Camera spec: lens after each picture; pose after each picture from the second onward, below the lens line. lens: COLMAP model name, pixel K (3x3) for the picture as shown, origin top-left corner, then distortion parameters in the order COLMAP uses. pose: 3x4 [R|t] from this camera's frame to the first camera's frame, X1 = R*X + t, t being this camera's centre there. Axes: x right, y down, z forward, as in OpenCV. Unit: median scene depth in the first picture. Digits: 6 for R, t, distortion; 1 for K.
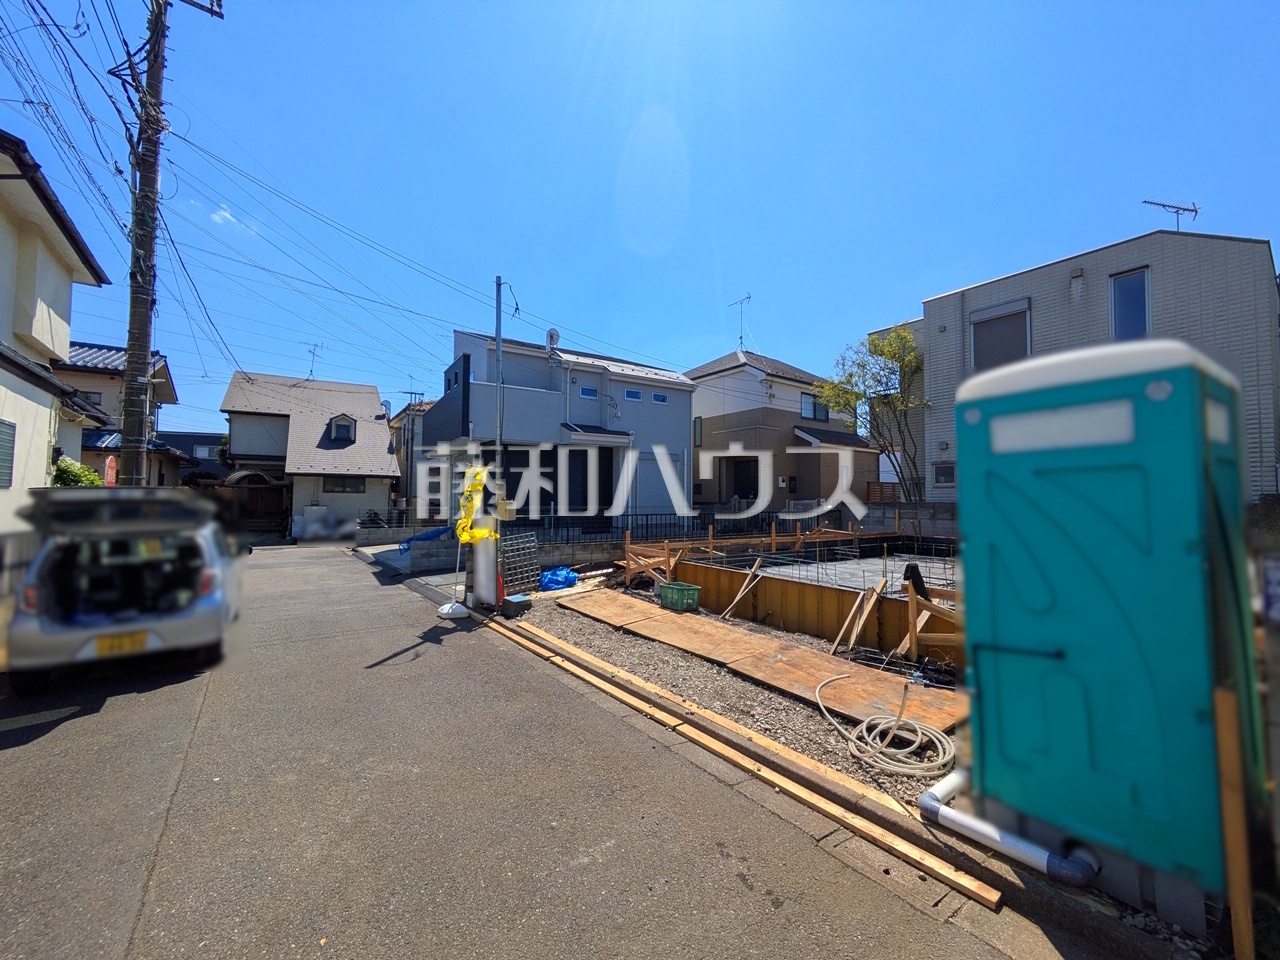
lens RADIAL K [[507.2, 0, 641.4], [0, 507.2, 484.2], [0, 0, 1]] dist [-0.000511, 0.001703]
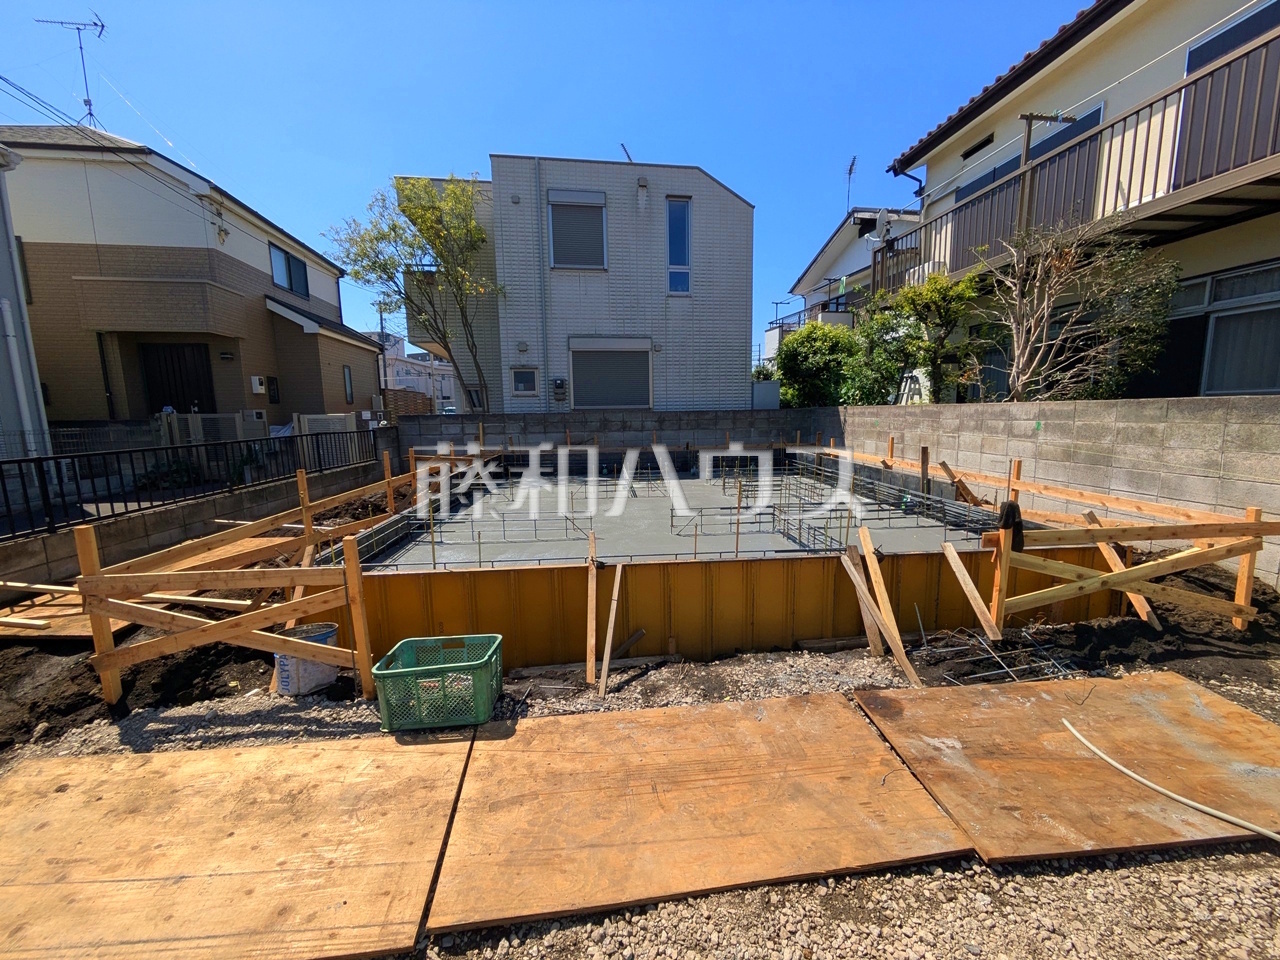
lens RADIAL K [[507.2, 0, 642.4], [0, 507.2, 481.5], [0, 0, 1]] dist [-0.000511, 0.001703]
pose [[0.463347, -0.129790, 0.876621, -0.121740], [-0.013048, 0.988110, 0.153194, 0.020393], [-0.886081, -0.082421, 0.456144, 0.568752]]
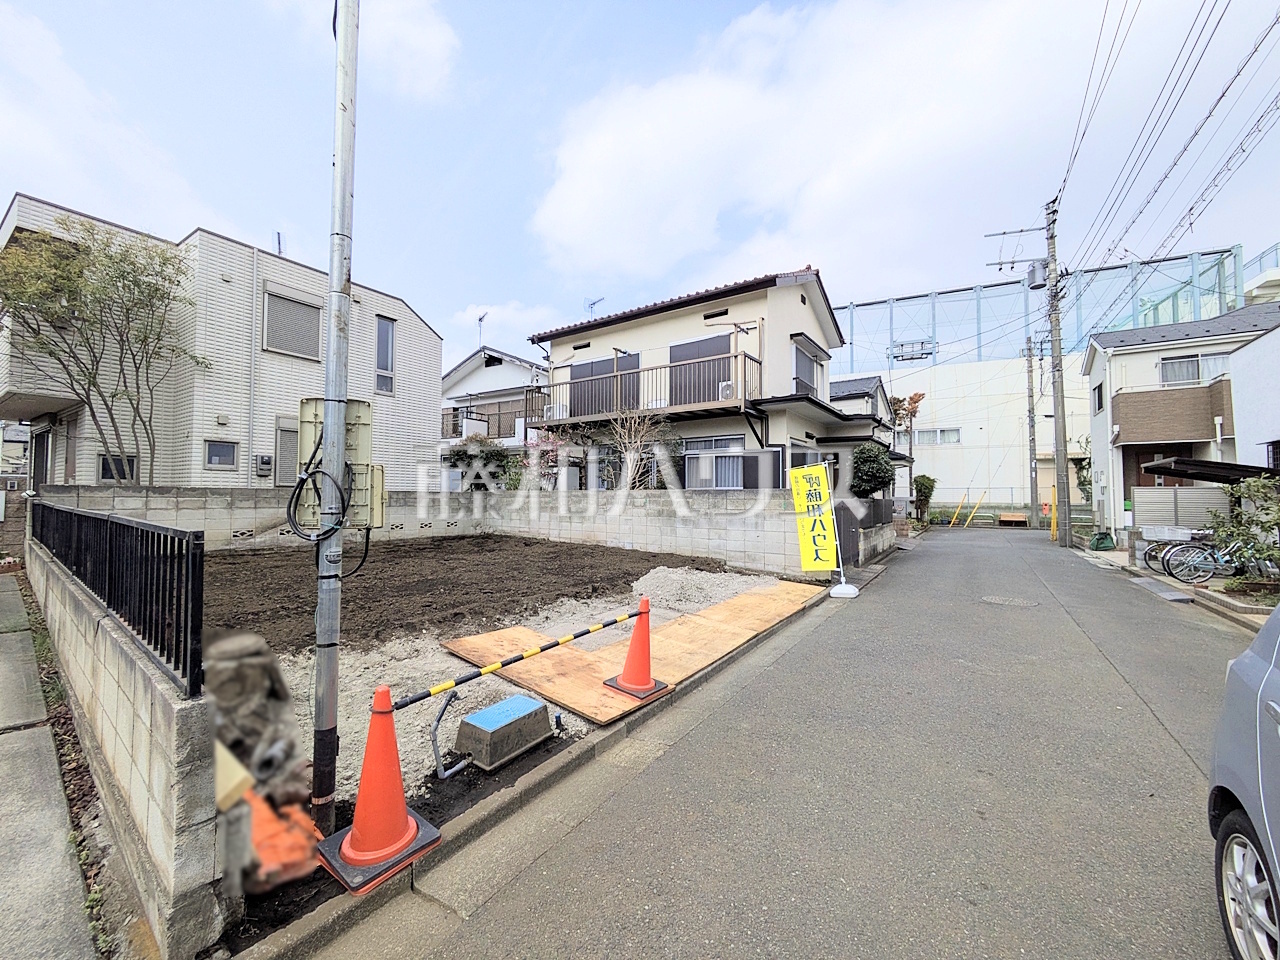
lens RADIAL K [[507.2, 0, 640.1], [0, 507.2, 486.5], [0, 0, 1]] dist [-0.000511, 0.001703]
pose [[-0.342590, 0.017482, 0.939322, -0.558742], [-0.038205, 0.998741, -0.032522, 0.046150], [-0.938708, -0.047029, -0.341491, 0.880386]]
